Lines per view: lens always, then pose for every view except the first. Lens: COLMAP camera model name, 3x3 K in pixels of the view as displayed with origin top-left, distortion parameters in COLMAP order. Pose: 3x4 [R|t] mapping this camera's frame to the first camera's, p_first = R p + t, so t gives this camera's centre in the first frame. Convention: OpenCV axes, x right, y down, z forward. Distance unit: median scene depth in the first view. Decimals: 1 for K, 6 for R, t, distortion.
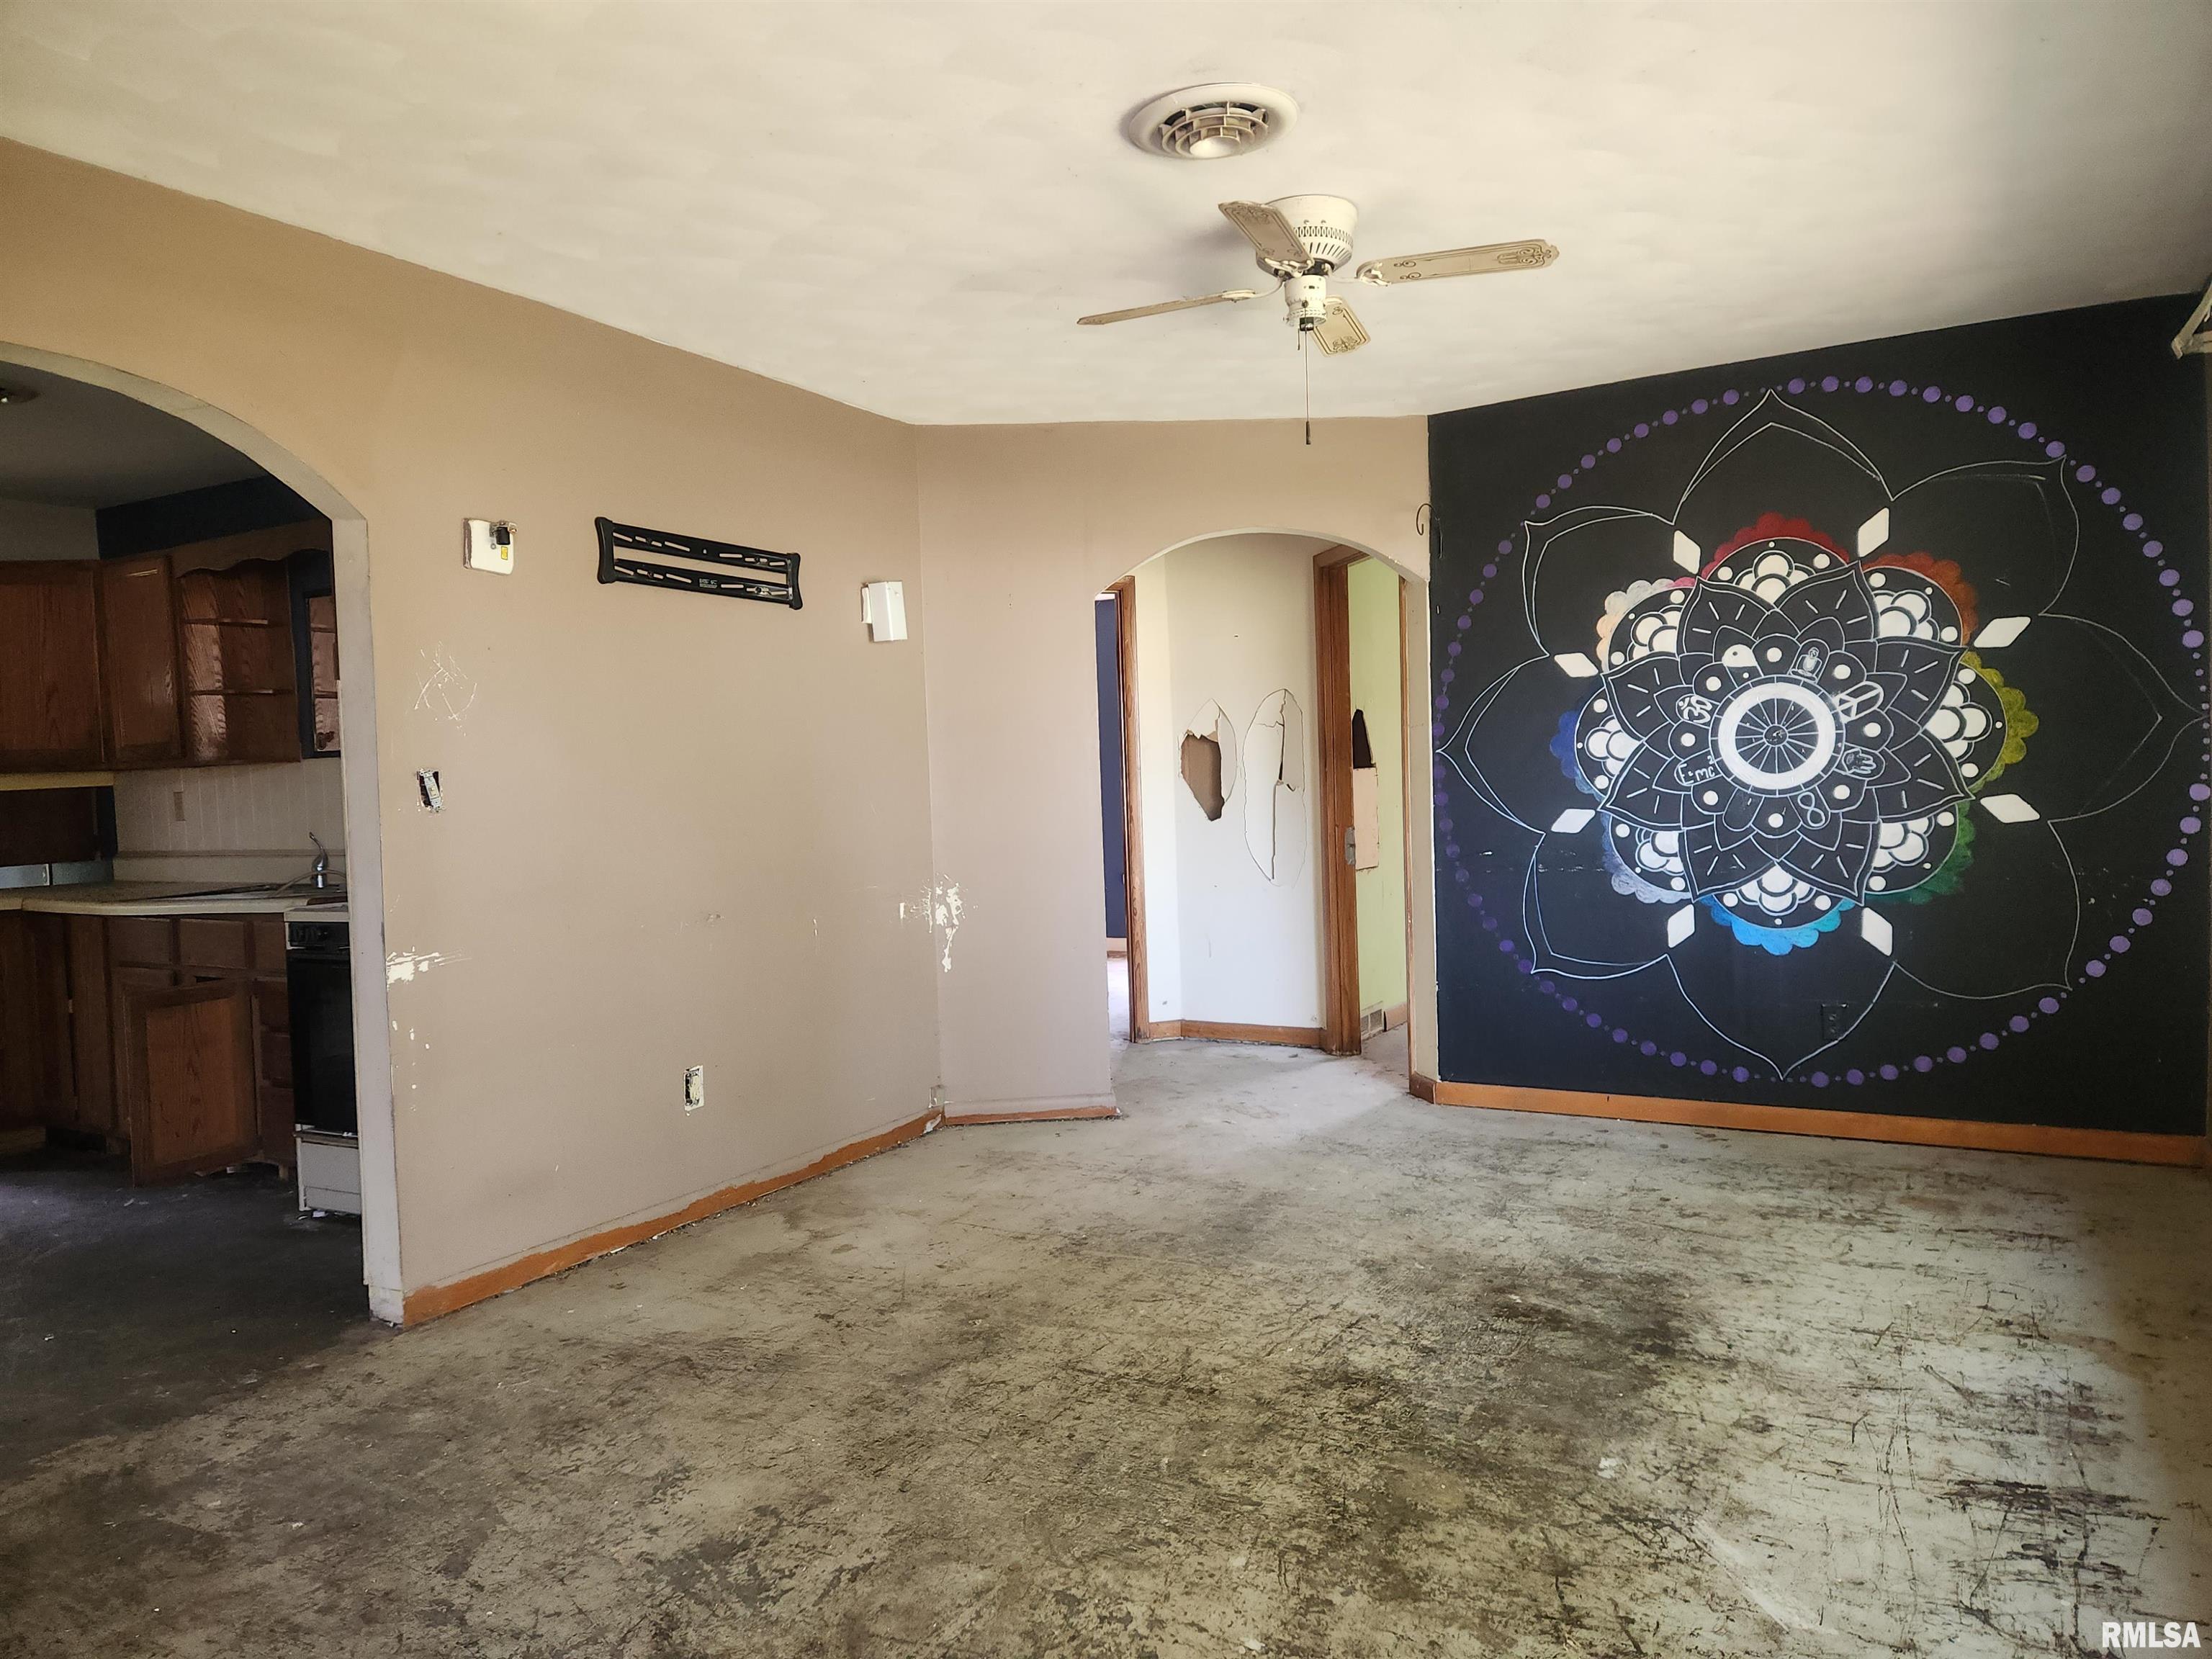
lens RADIAL K [[1509.5, 0, 1113.0], [0, 1509.5, 823.1], [0, 0, 1]] dist [0.041769, -0.041543]
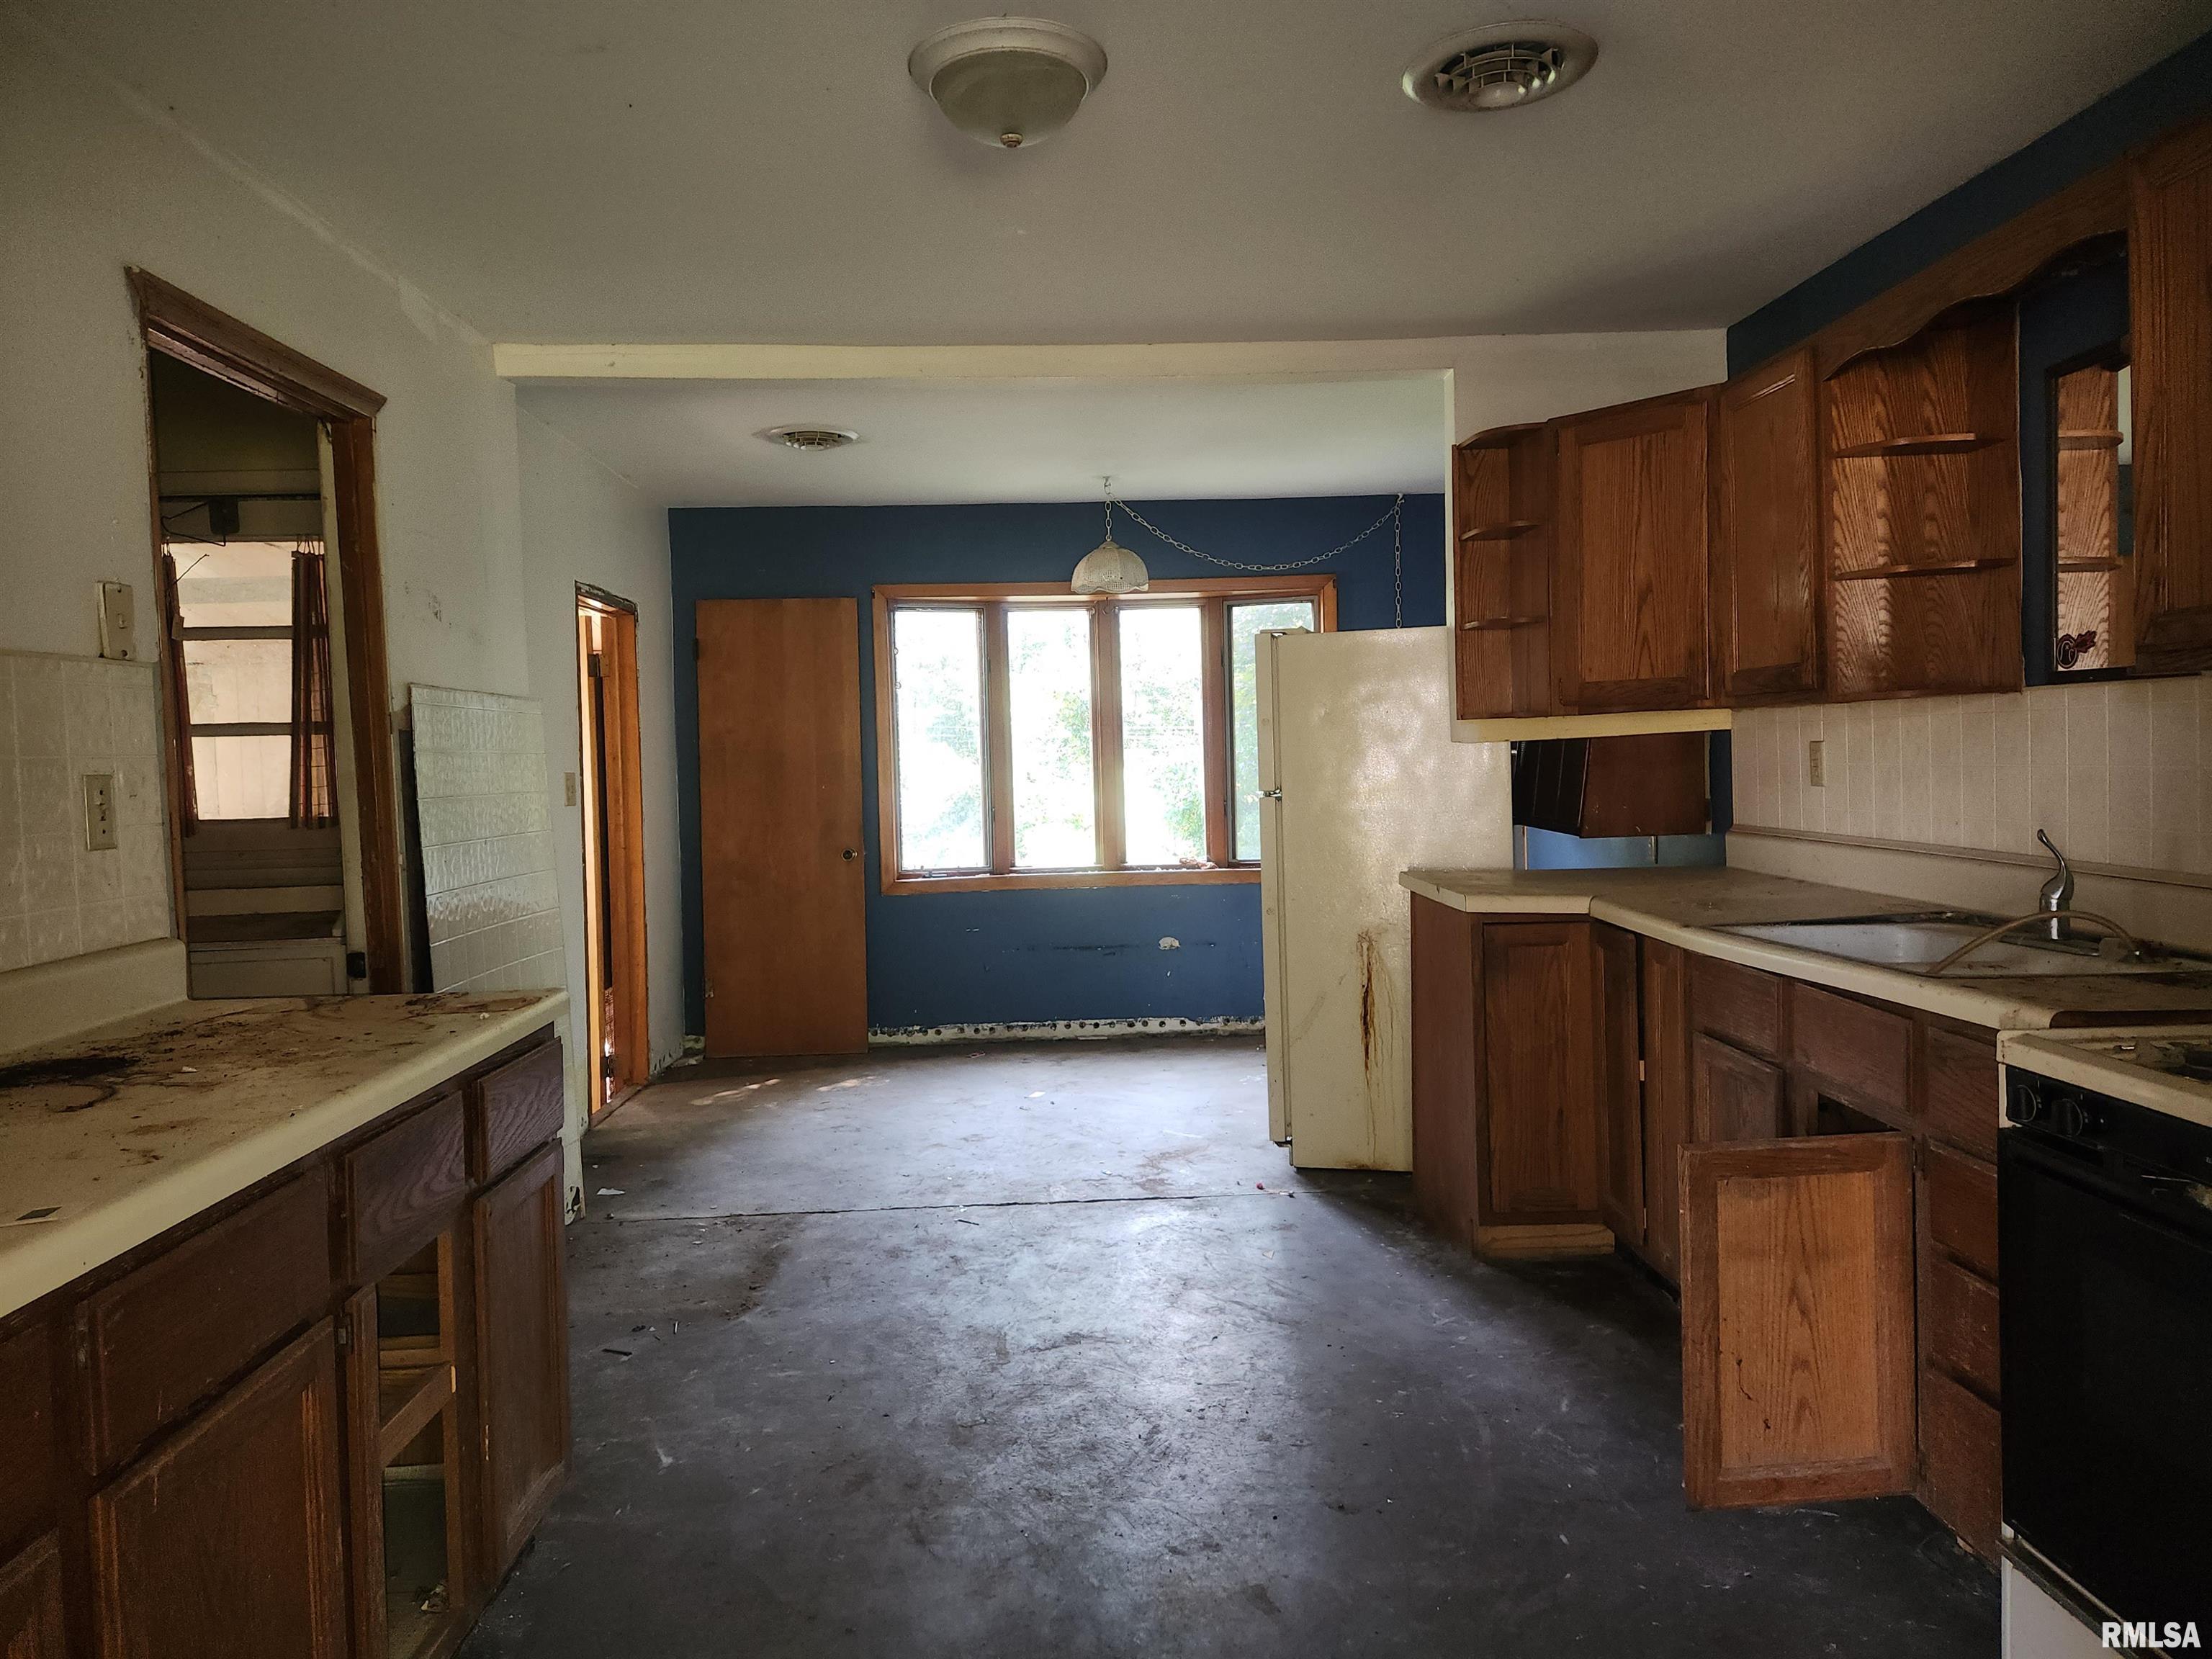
lens RADIAL K [[1509.5, 0, 1113.0], [0, 1509.5, 823.1], [0, 0, 1]] dist [0.041769, -0.041543]
pose [[0.540209, 0.057668, -0.839553, -0.256454], [-0.012403, 0.998086, 0.060577, -0.023005], [0.841440, -0.022312, 0.539890, 0.444365]]
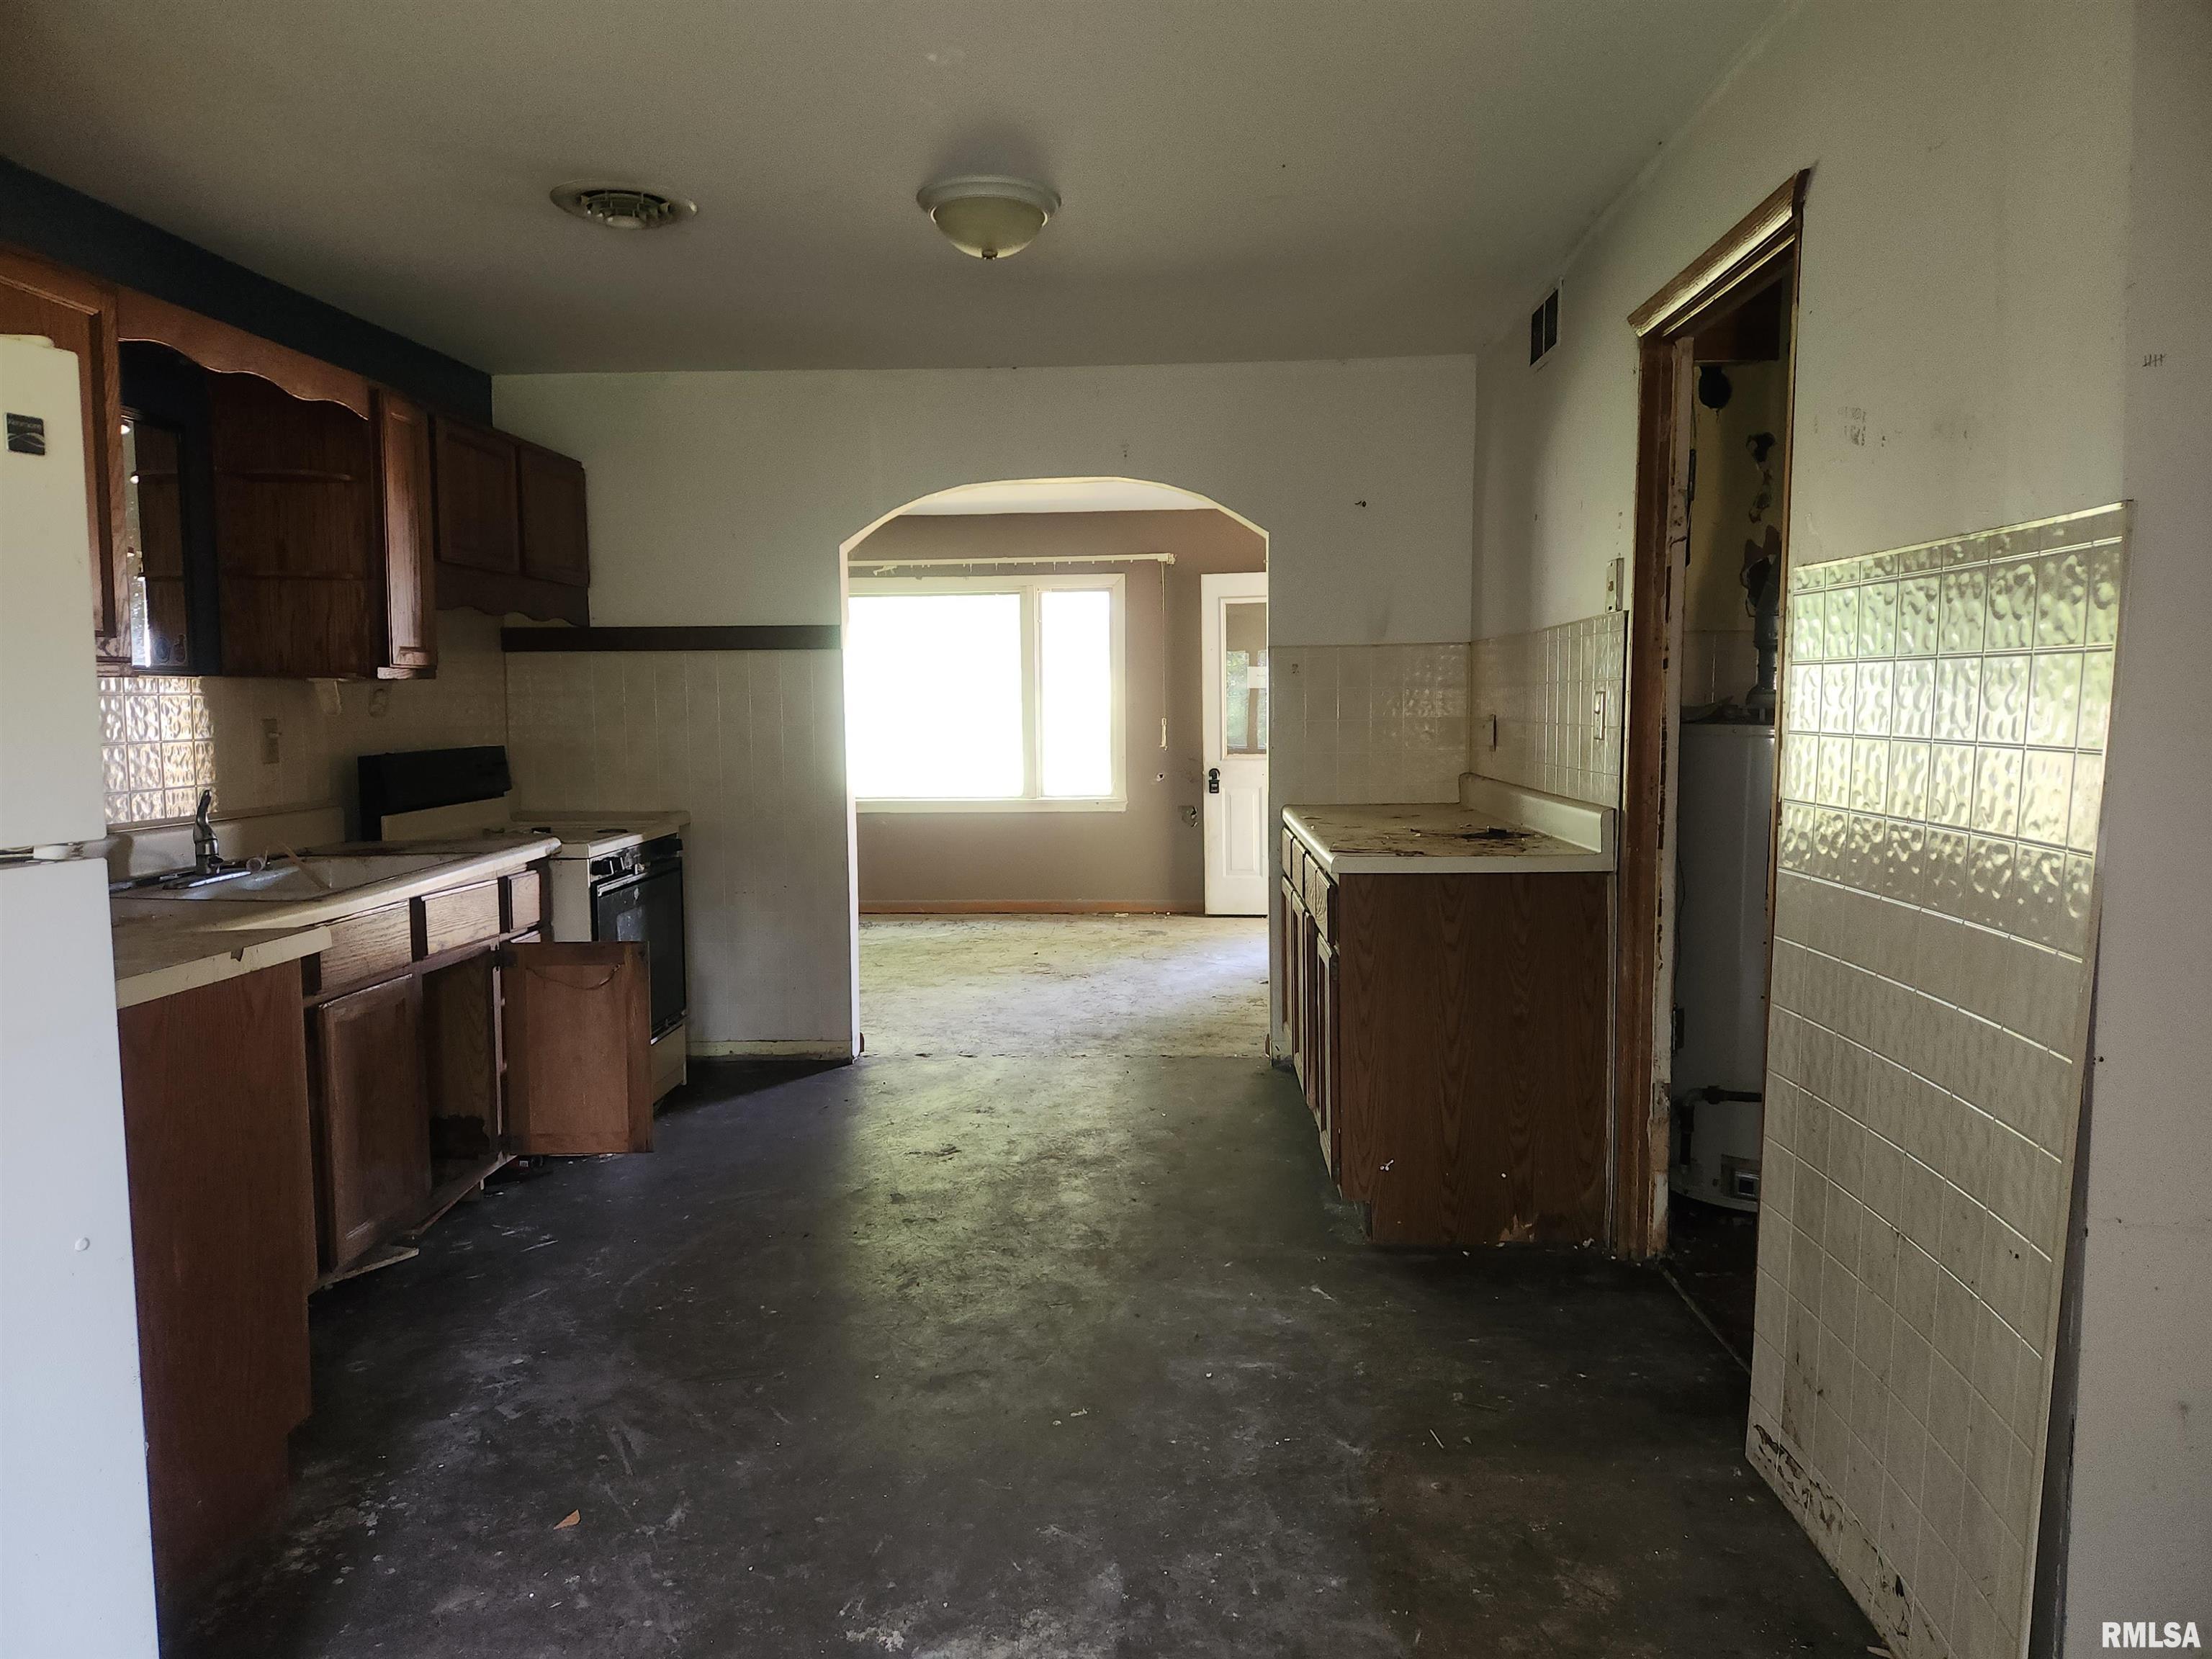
lens RADIAL K [[1509.5, 0, 1113.0], [0, 1509.5, 823.1], [0, 0, 1]] dist [0.041769, -0.041543]
pose [[-0.468880, -0.038705, 0.882413, -0.965338], [0.044089, 0.996768, 0.067148, -0.010912], [-0.882161, 0.070389, -0.465659, 0.792602]]
